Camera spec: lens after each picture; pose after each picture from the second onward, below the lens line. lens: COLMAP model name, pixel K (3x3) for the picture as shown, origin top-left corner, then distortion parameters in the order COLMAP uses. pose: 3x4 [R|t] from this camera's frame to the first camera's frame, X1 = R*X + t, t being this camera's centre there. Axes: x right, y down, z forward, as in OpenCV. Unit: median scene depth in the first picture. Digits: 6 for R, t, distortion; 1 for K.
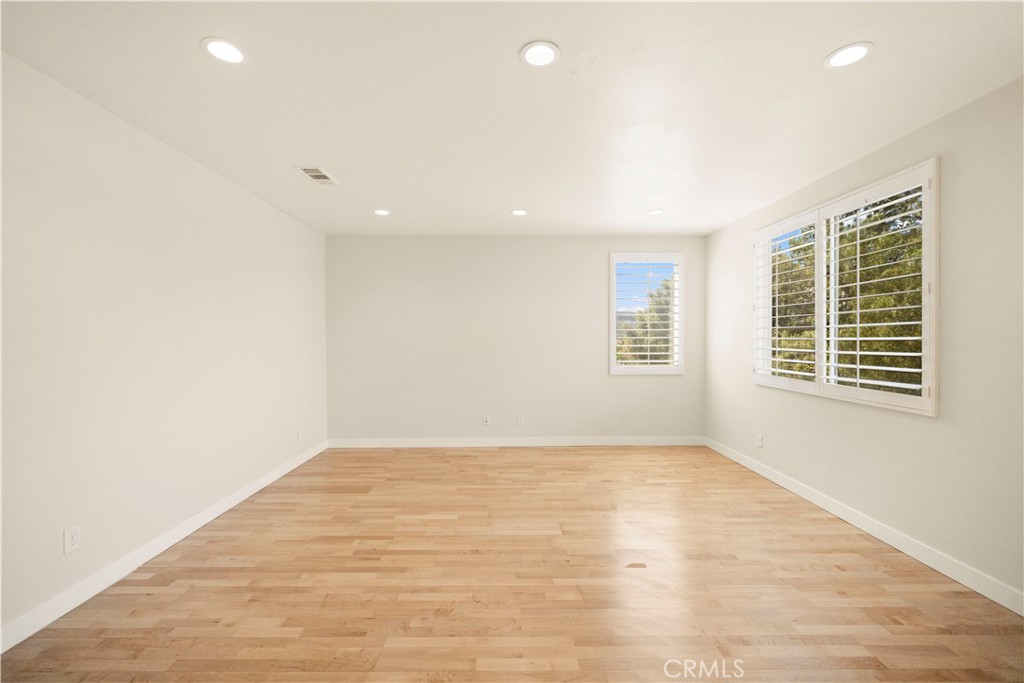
lens RADIAL K [[420.2, 0, 513.0], [0, 420.2, 340.0], [0, 0, 1]] dist [0.018582, 0.000395]
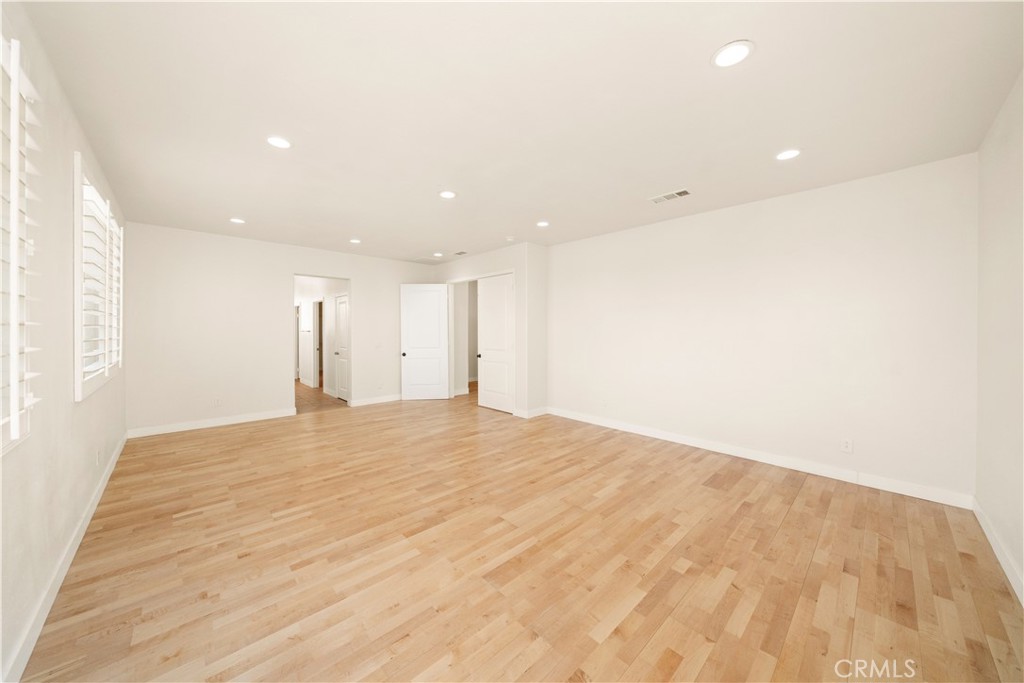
lens RADIAL K [[351.0, 0, 514.4], [0, 351.0, 333.3], [0, 0, 1]] dist [-0.008193, -0.000027]
pose [[-0.729618, 0.004795, -0.683838, 0.652063], [-0.006299, 0.999886, 0.013732, 0.002996], [0.683826, 0.014327, -0.729504, 1.591959]]
